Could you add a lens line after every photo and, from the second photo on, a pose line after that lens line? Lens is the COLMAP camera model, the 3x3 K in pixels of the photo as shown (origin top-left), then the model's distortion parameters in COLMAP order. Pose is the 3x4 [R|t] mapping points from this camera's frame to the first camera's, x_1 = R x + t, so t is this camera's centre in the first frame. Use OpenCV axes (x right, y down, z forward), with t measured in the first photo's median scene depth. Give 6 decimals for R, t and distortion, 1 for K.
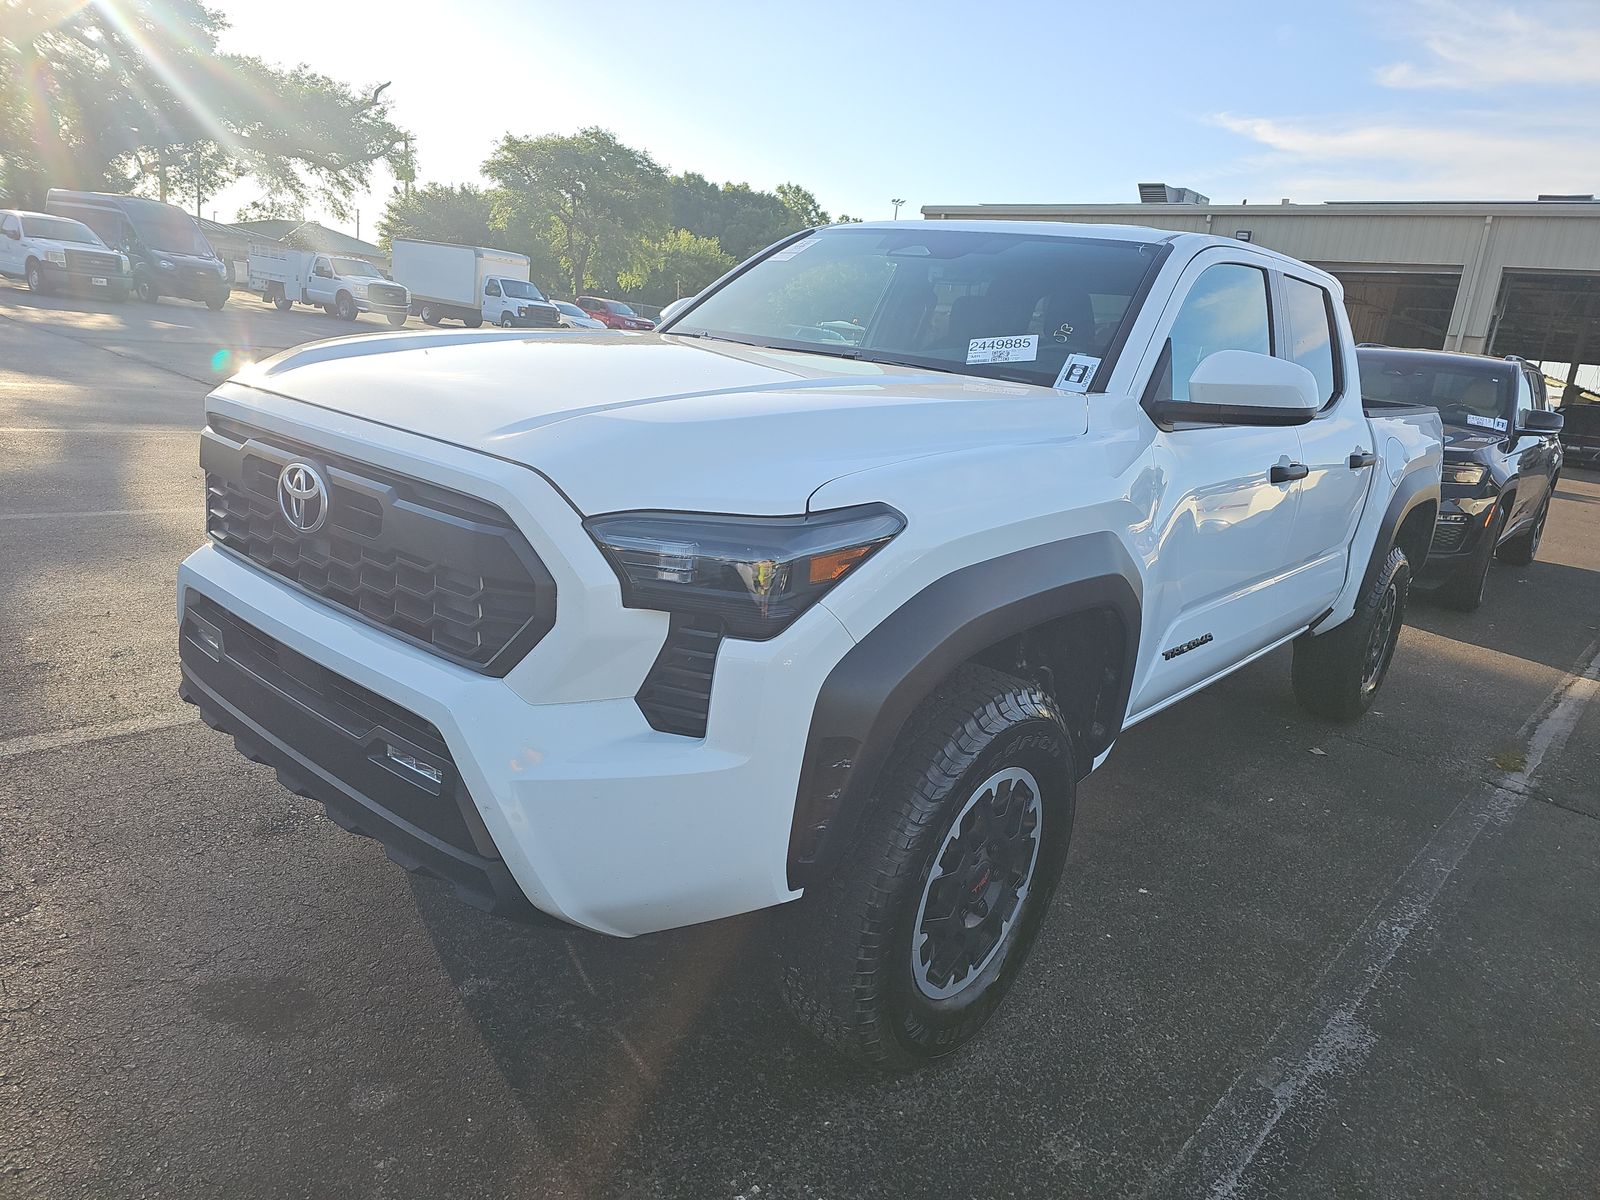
lens RADIAL K [[1050.0, 0, 794.1], [0, 1050.0, 612.0], [0, 0, 1]] dist [0.042481, -0.035013]
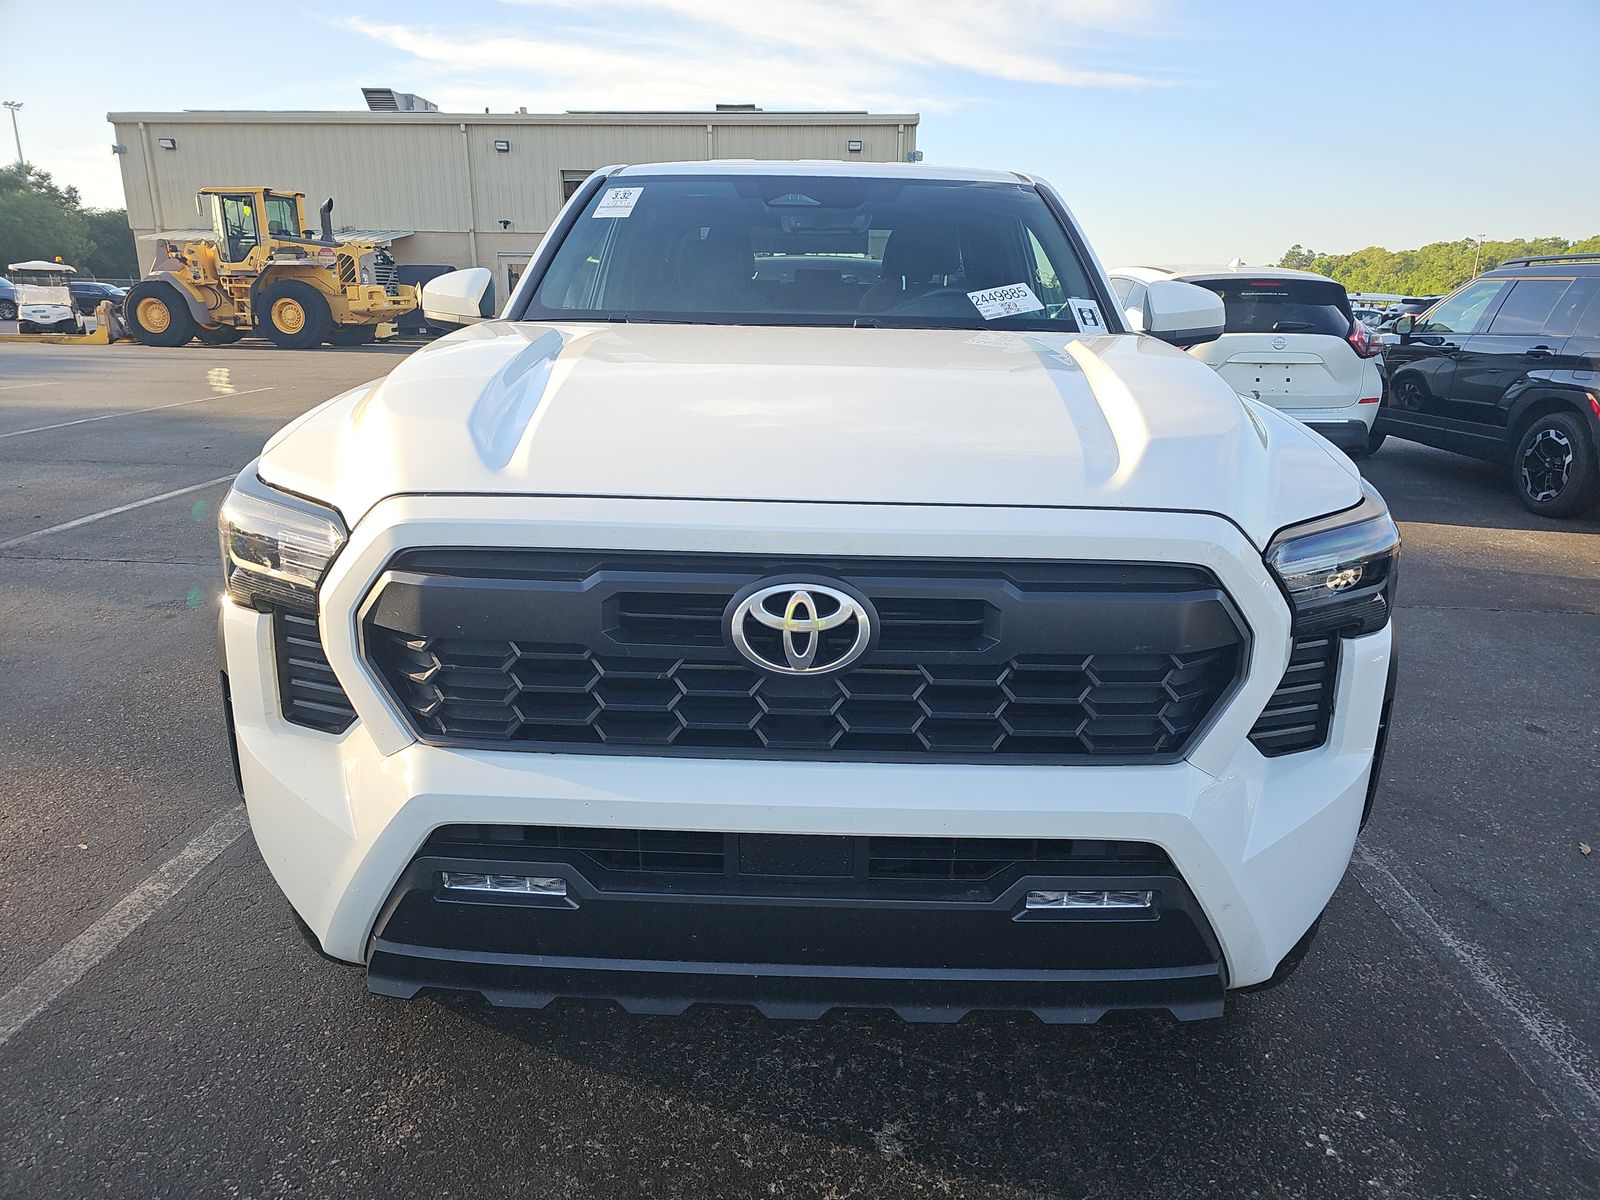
lens RADIAL K [[1050.0, 0, 794.1], [0, 1050.0, 612.0], [0, 0, 1]] dist [0.042481, -0.035013]
pose [[0.771214, -0.275910, 0.573674, -0.622678], [0.231490, 0.961045, 0.151015, -0.163072], [-0.592993, 0.016335, 0.805042, 0.313661]]
